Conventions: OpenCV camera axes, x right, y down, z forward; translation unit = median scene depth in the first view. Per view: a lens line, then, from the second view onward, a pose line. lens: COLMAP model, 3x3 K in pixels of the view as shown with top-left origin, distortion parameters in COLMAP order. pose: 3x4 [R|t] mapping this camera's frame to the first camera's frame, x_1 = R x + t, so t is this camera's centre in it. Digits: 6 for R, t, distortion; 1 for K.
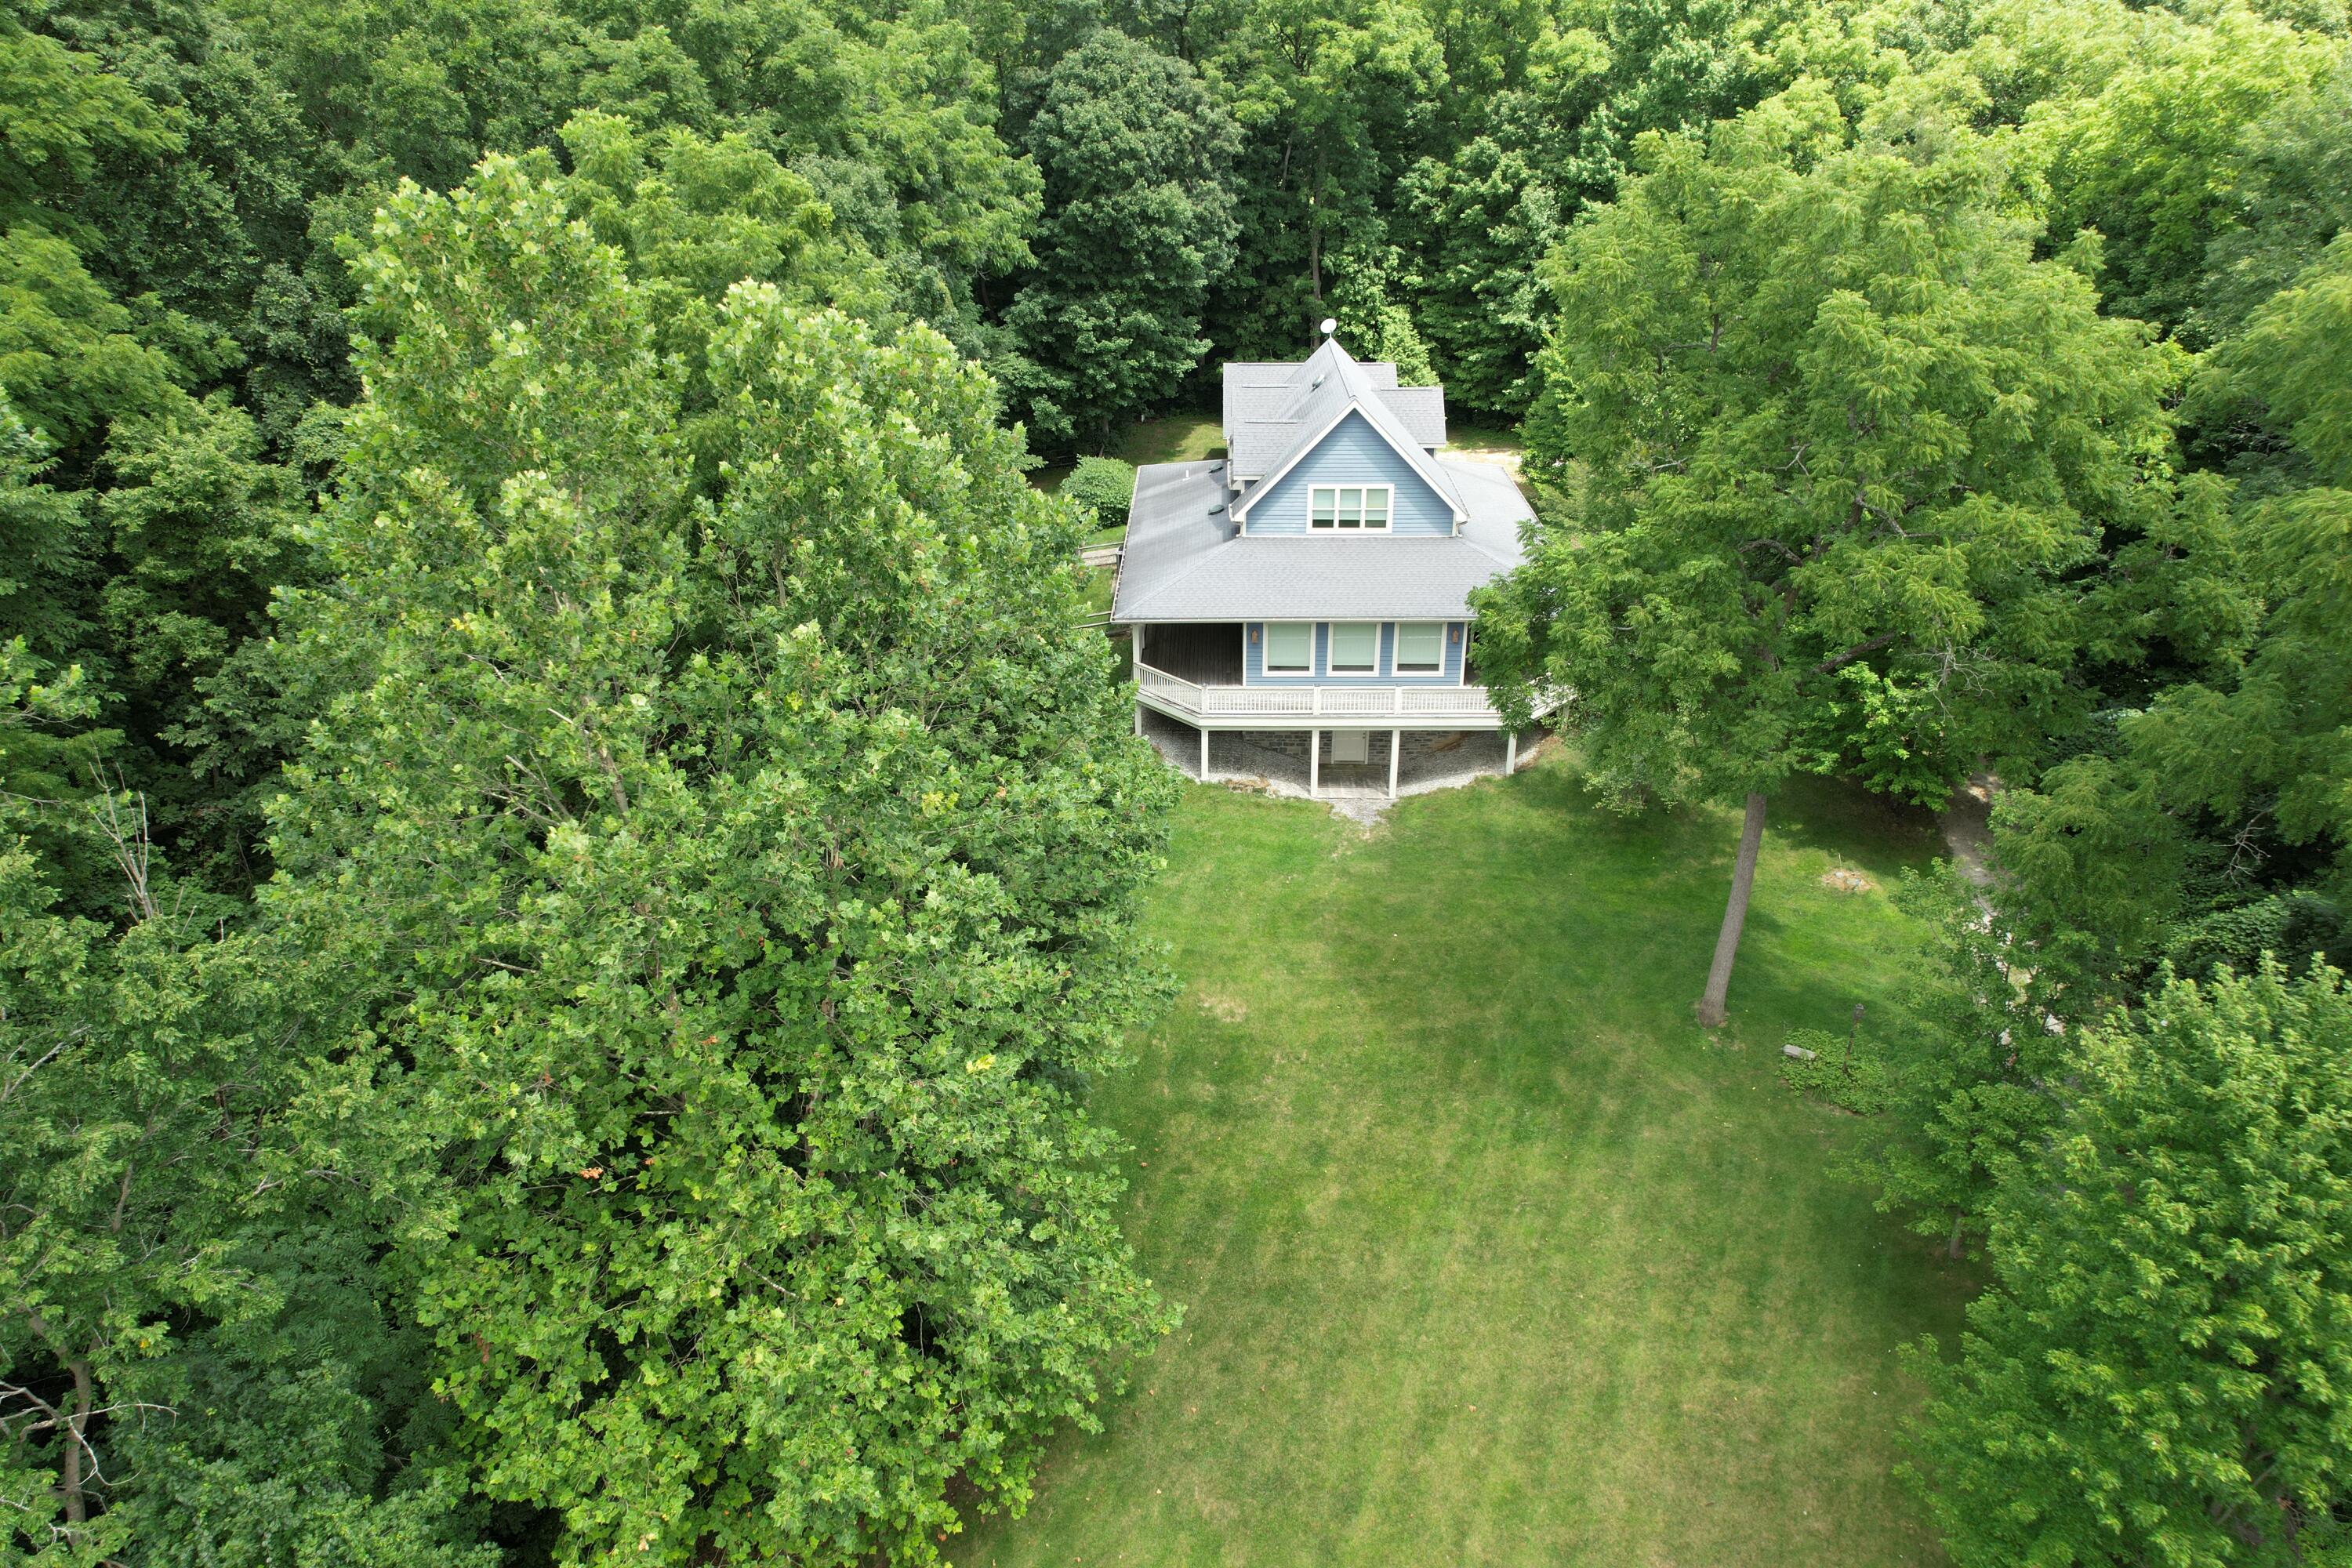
lens RADIAL K [[1508.4, 0, 1184.3], [0, 1508.4, 778.5], [0, 0, 1]] dist [-0.055720, 0.038772]
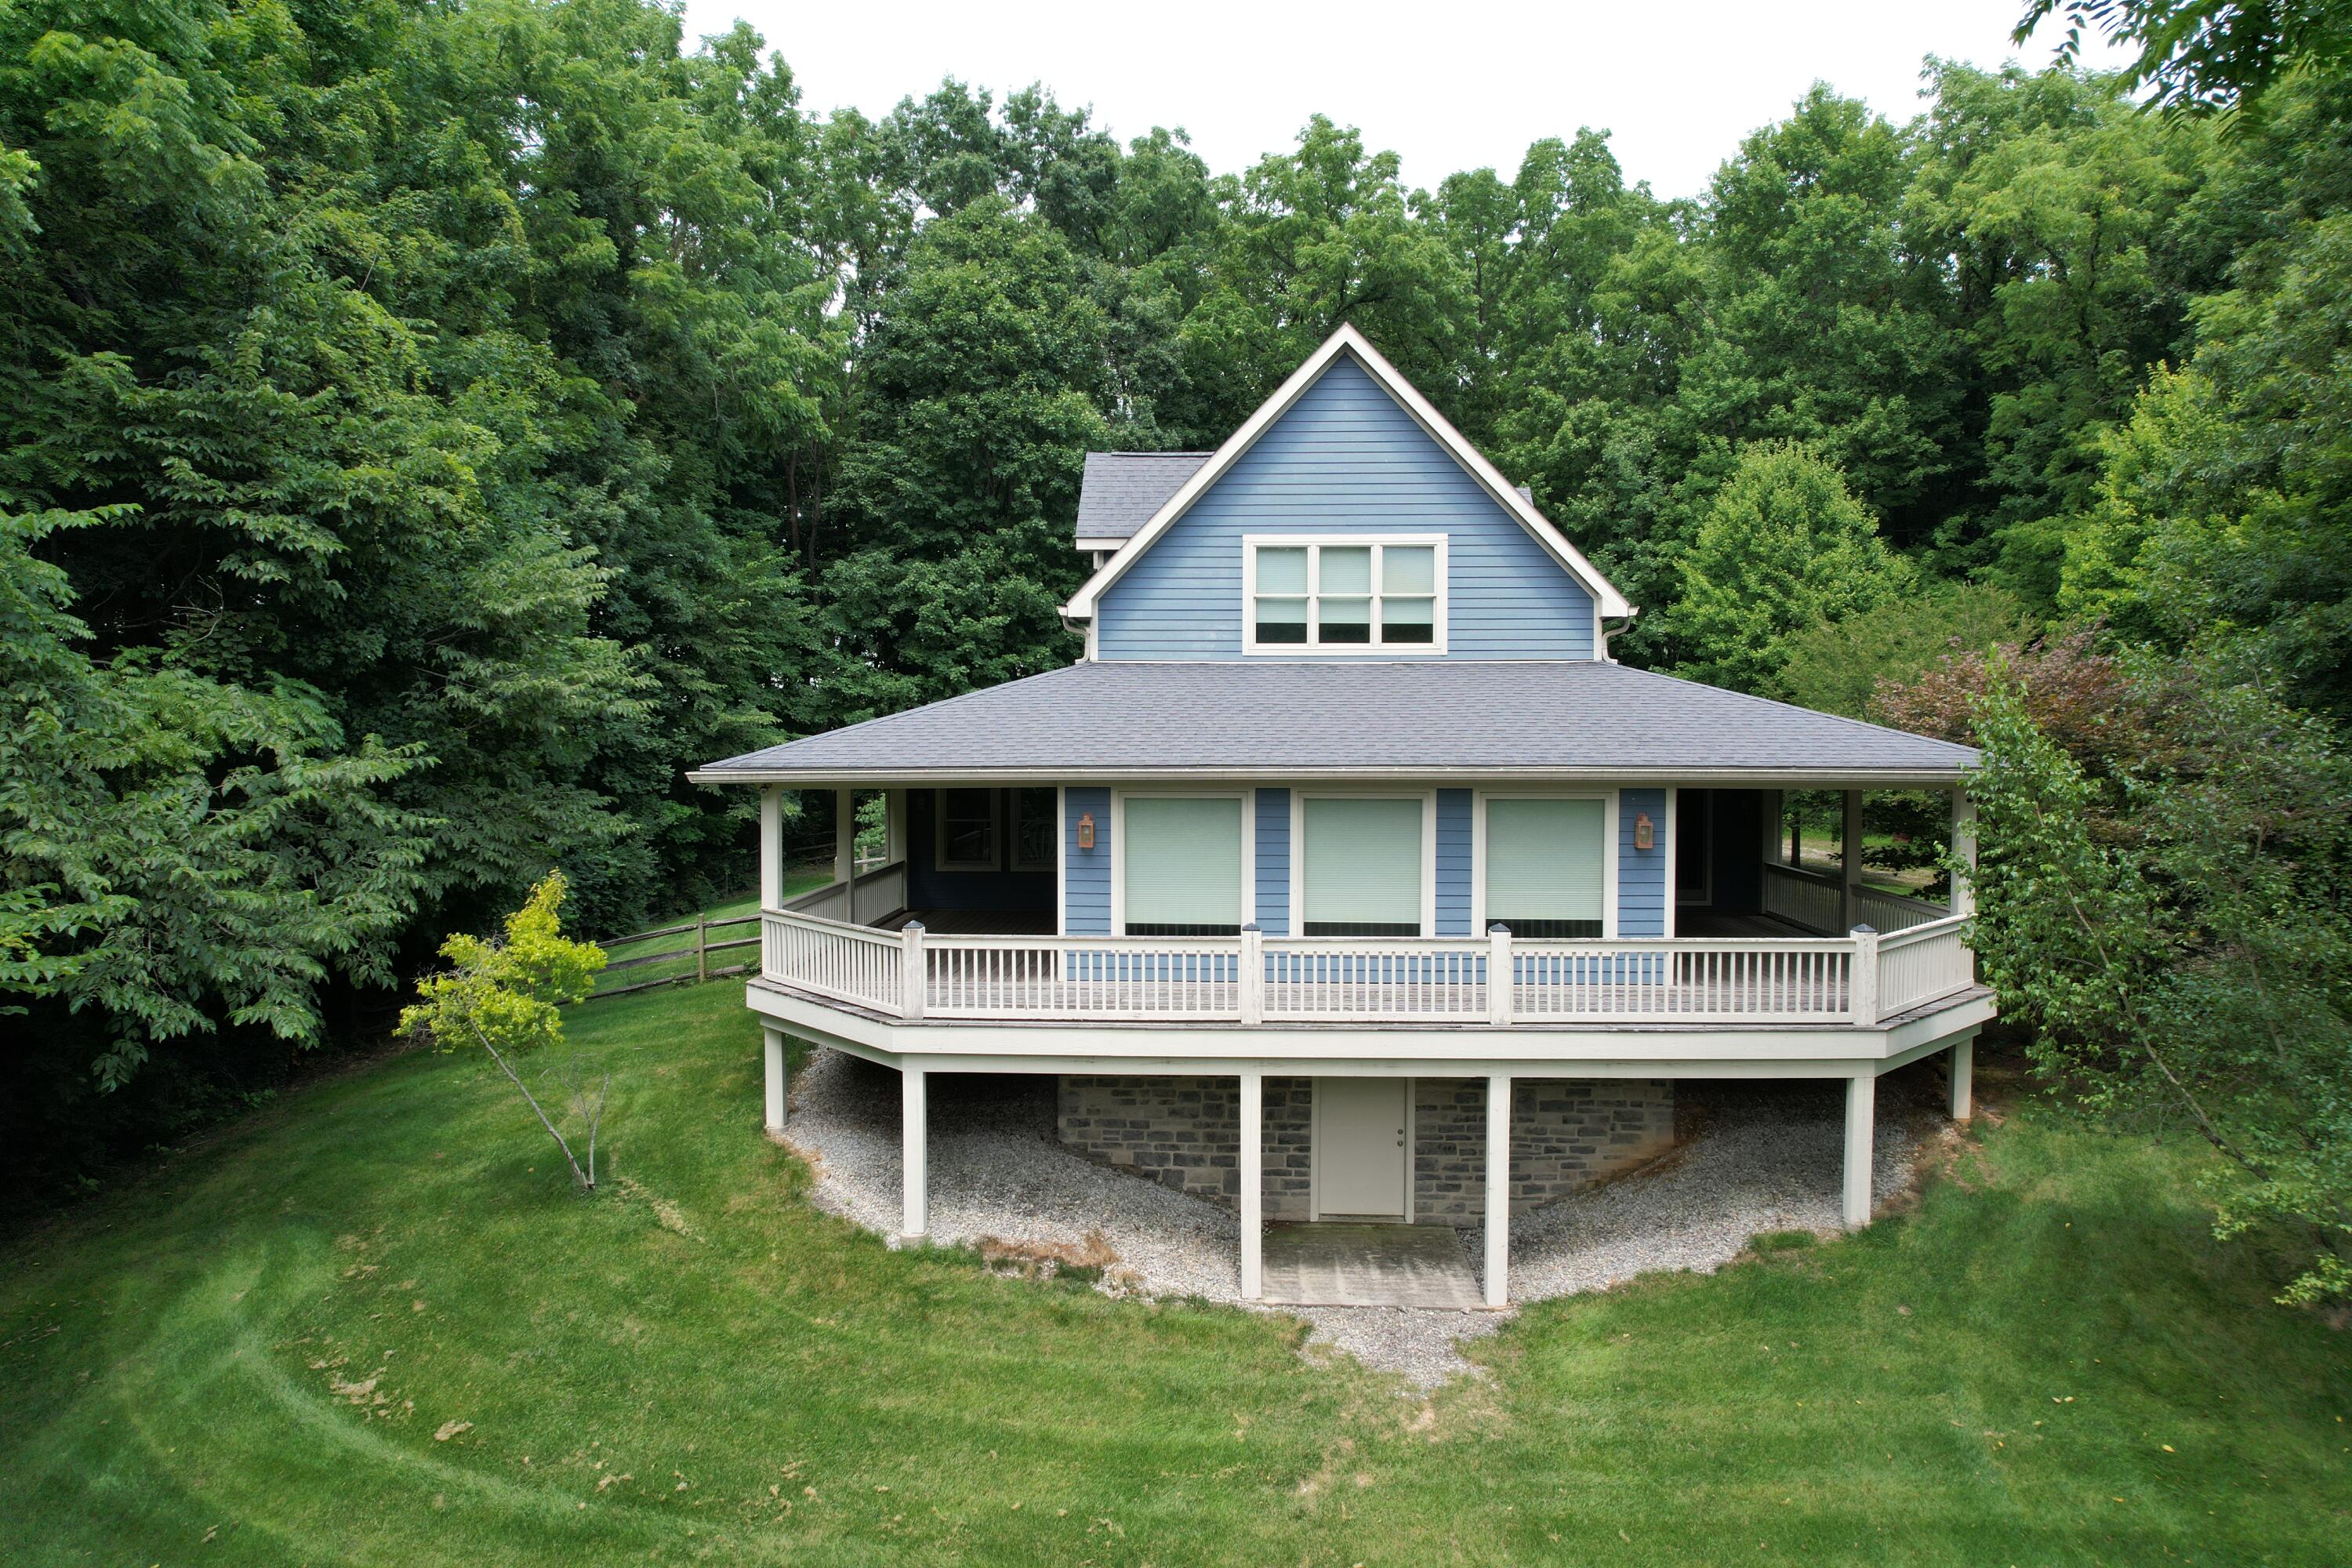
lens RADIAL K [[1508.4, 0, 1180.4], [0, 1508.4, 785.8], [0, 0, 1]] dist [-0.055720, 0.038772]
pose [[0.999641, 0.009551, -0.025036, 0.075411], [-0.018971, 0.912111, -0.409504, 0.042123], [0.018924, 0.409832, 0.911965, 0.640477]]
